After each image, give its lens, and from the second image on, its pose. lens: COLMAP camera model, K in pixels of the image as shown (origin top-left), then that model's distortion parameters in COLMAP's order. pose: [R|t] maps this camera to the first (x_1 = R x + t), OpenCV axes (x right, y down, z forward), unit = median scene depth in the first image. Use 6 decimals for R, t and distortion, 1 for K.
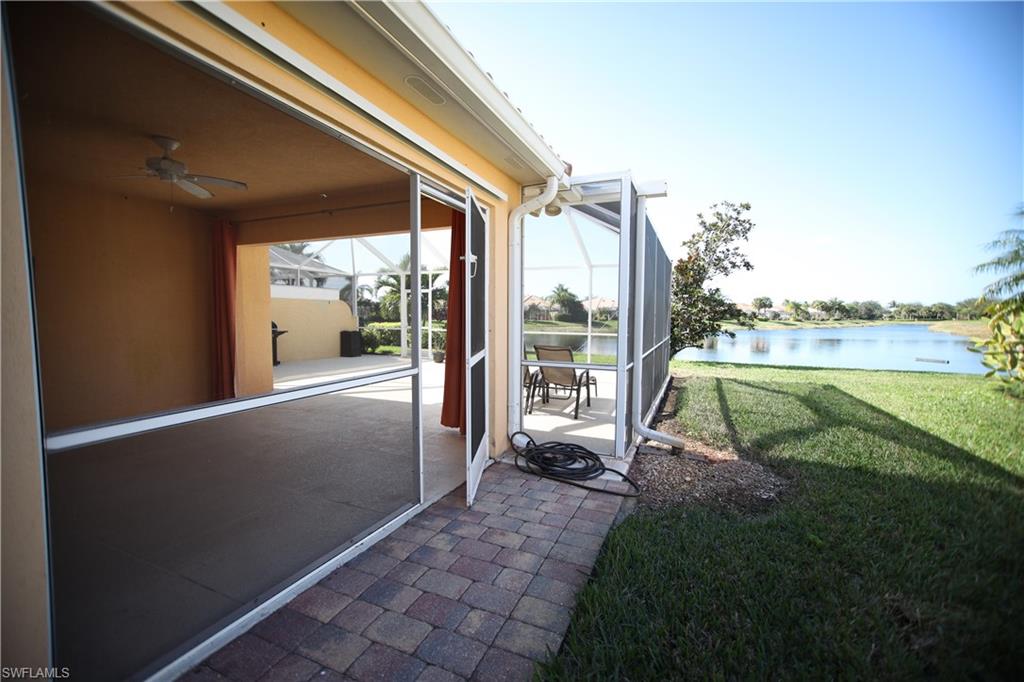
lens RADIAL K [[420.7, 0, 512.0], [0, 420.7, 341.0], [0, 0, 1]] dist [-0.020832, -0.000156]
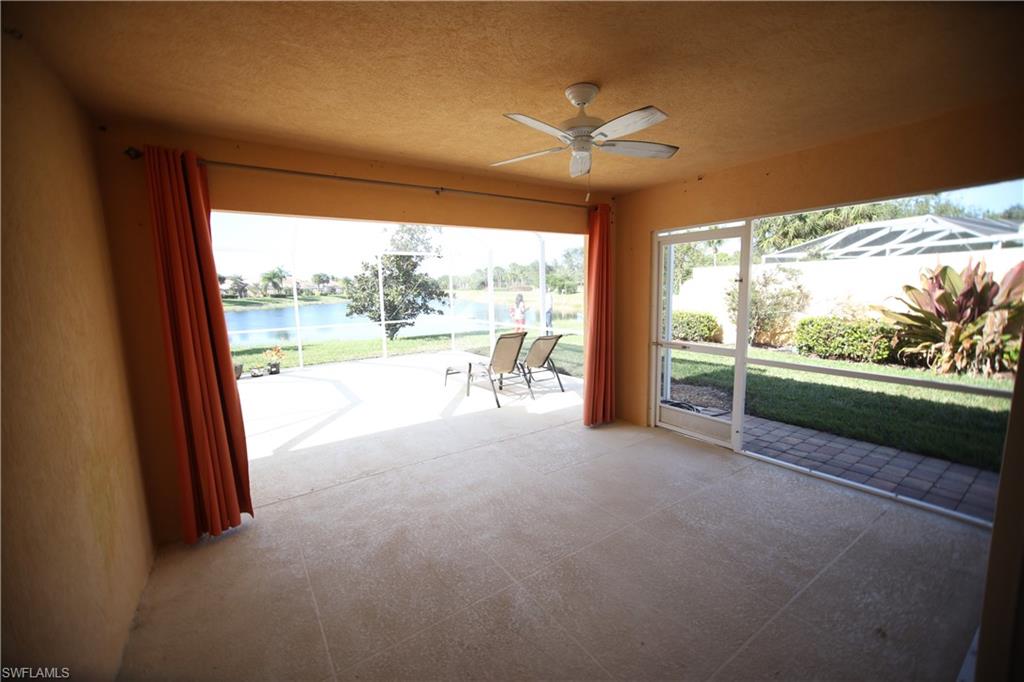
lens RADIAL K [[410.0, 0, 512.0], [0, 410.0, 341.0], [0, 0, 1]] dist [-0.002359, 0.000179]
pose [[0.539269, -0.129923, 0.832051, -0.340757], [0.078375, 0.991482, 0.104022, -0.037625], [-0.838479, 0.009116, 0.544858, 0.171534]]
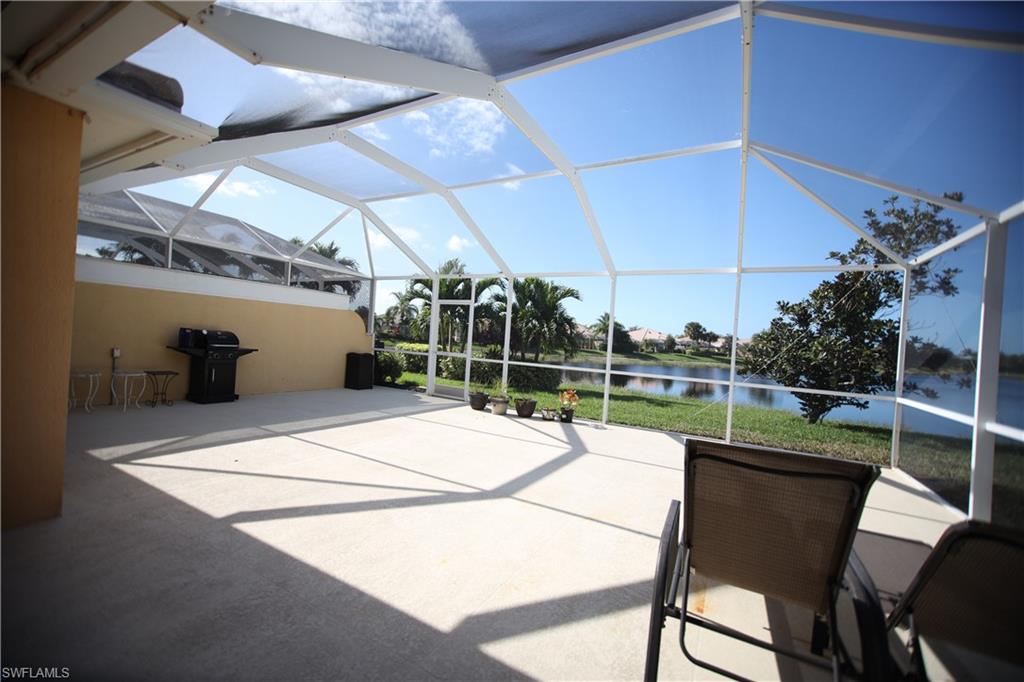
lens RADIAL K [[410.0, 0, 512.0], [0, 410.0, 341.0], [0, 0, 1]] dist [-0.002359, 0.000179]
pose [[0.993980, 0.054945, -0.094784, -0.054817], [-0.060593, 0.996489, -0.057782, -0.018439], [0.091276, 0.063178, 0.993820, 0.295407]]
